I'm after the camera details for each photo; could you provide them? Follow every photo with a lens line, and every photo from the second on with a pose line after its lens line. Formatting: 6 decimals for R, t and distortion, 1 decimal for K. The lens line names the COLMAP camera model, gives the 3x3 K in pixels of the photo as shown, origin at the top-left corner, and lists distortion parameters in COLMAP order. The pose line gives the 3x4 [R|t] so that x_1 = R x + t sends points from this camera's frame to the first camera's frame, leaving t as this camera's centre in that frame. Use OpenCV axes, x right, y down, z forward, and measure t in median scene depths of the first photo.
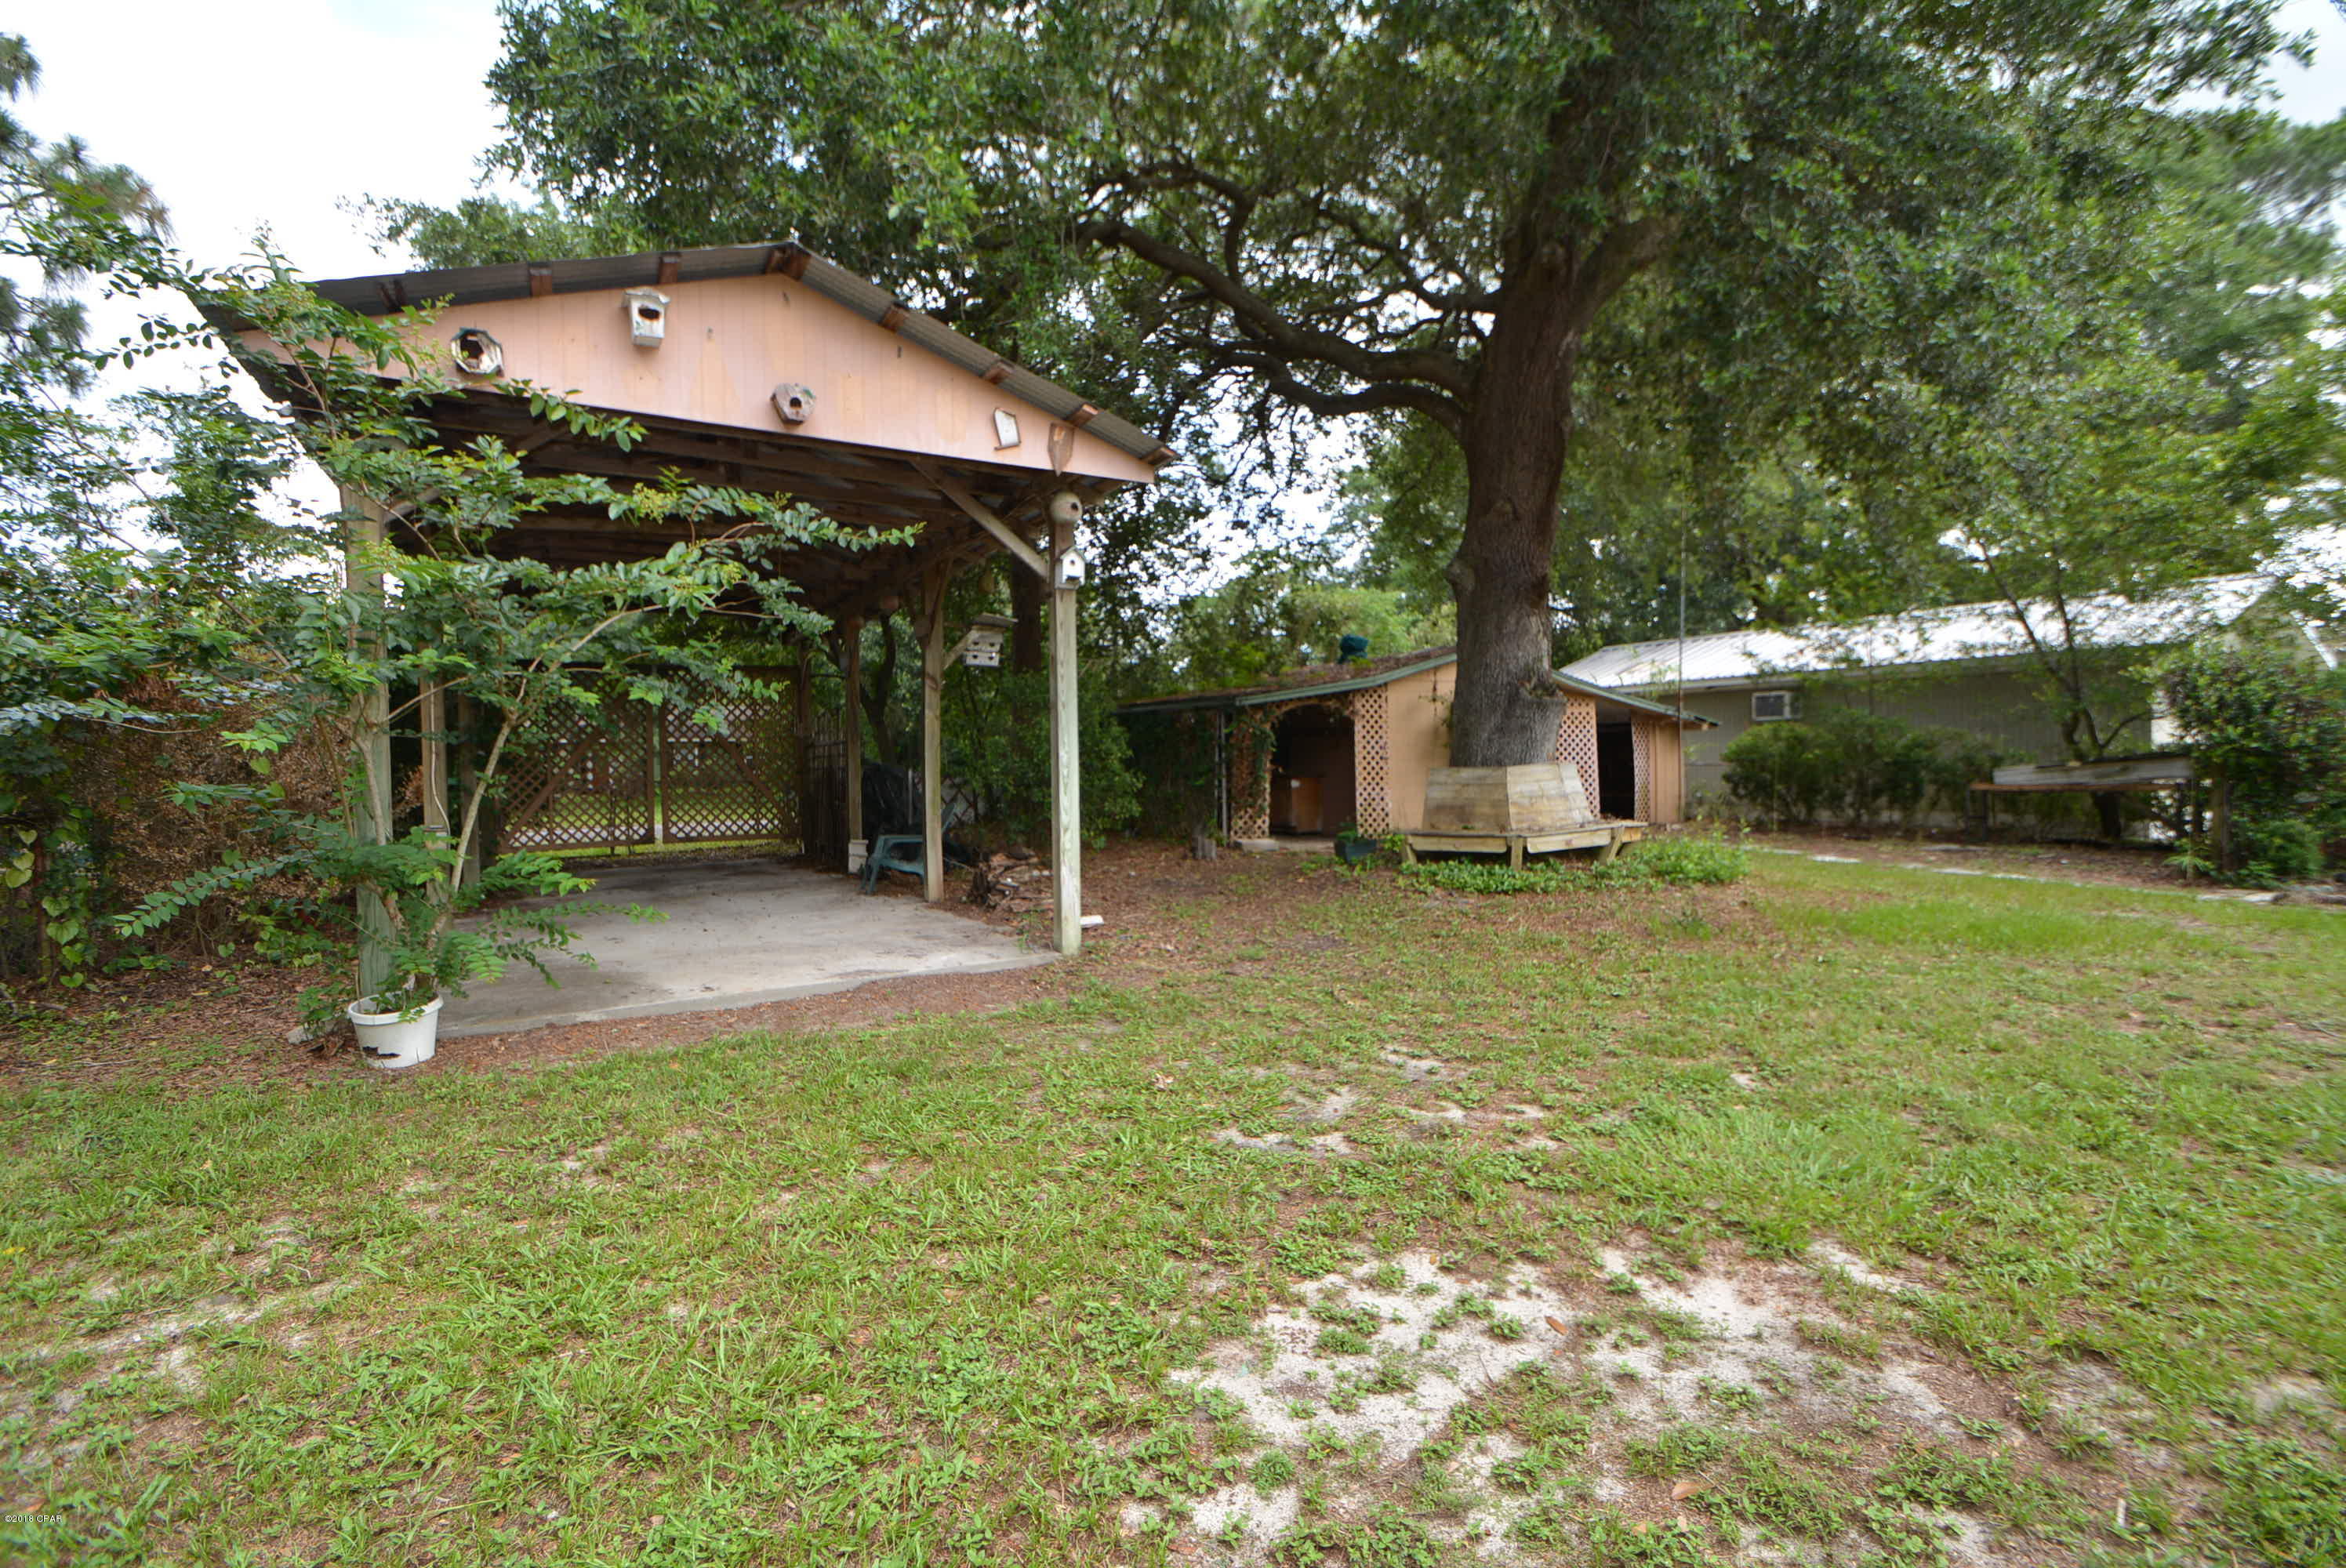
lens RADIAL K [[1024.8, 0, 1179.3], [0, 1024.8, 781.2], [0, 0, 1]] dist [-0.007583, -0.009267]
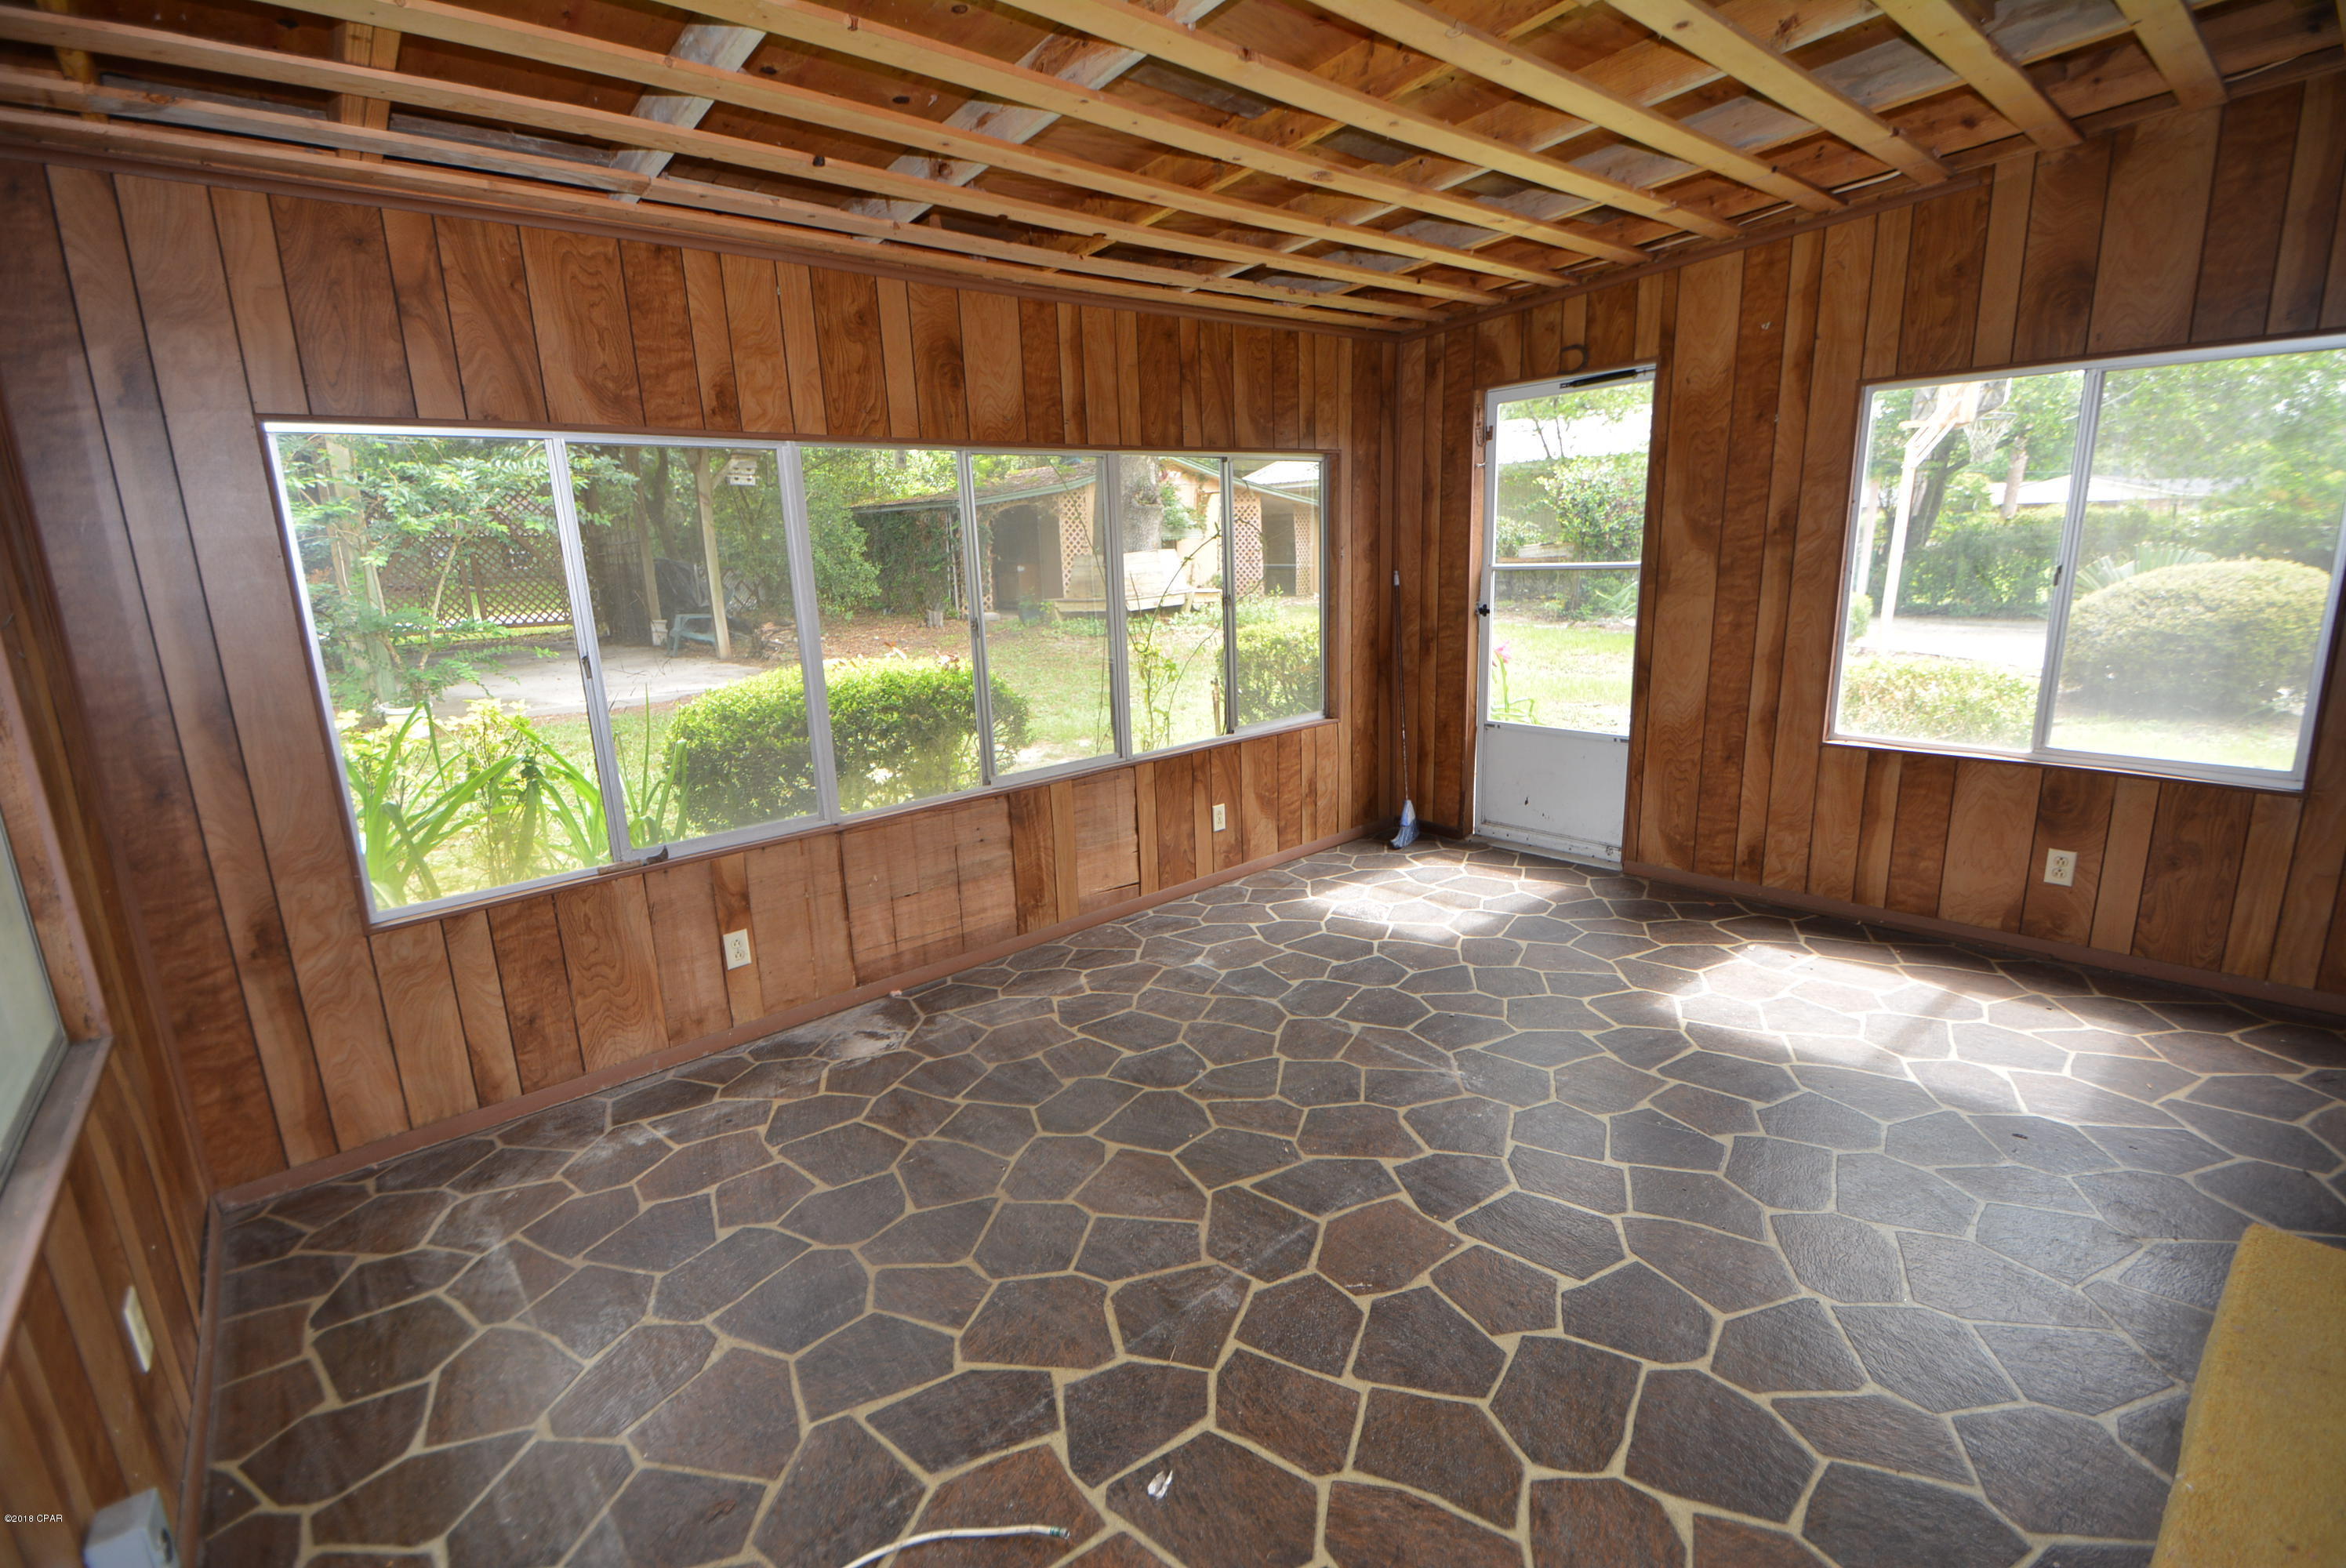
lens RADIAL K [[1024.8, 0, 1187.9], [0, 1024.8, 776.8], [0, 0, 1]] dist [-0.007583, -0.009267]
pose [[0.982308, -0.058024, 0.178054, 0.107183], [0.021116, 0.979044, 0.202553, 0.003515], [-0.186076, -0.195210, 0.962948, -0.425191]]
